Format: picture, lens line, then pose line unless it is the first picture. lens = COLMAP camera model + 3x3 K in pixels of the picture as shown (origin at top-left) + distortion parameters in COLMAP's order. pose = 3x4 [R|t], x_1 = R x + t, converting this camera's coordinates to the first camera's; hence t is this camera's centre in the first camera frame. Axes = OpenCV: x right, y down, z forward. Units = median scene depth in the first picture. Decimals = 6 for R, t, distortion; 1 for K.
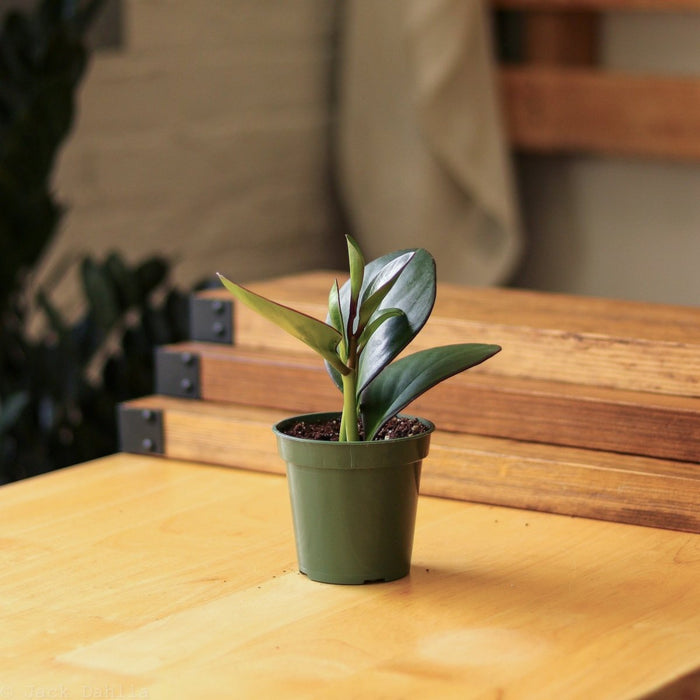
lens RADIAL K [[2886.7, 0, 350.0], [0, 2886.7, 350.0], [0, 0, 1]] dist [-0.084311, -0.832510]
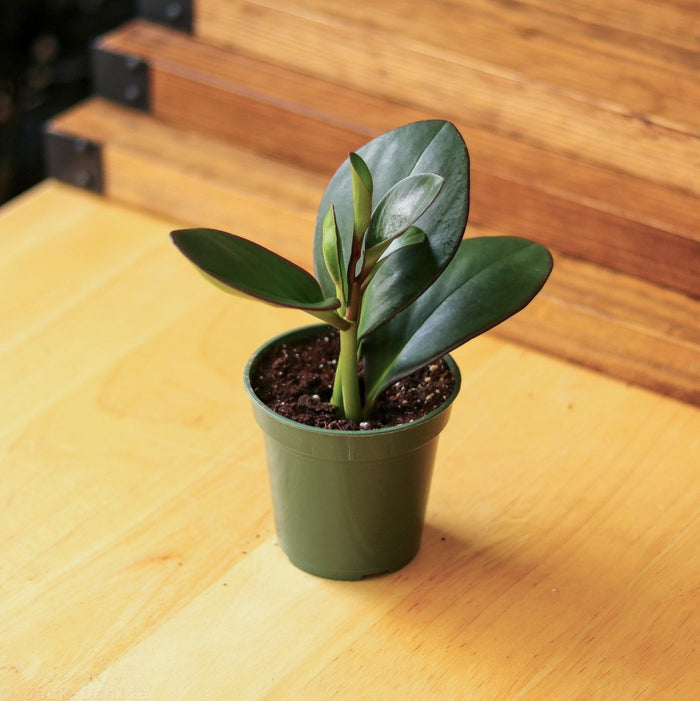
lens RADIAL K [[2890.9, 0, 350.0], [0, 2890.9, 350.5], [0, 0, 1]] dist [-0.084311, -0.832510]
pose [[0.999682, 0.018538, 0.017081, -0.011383], [-0.023508, 0.930209, 0.366275, -0.235884], [-0.009099, -0.366561, 0.930350, 0.281008]]
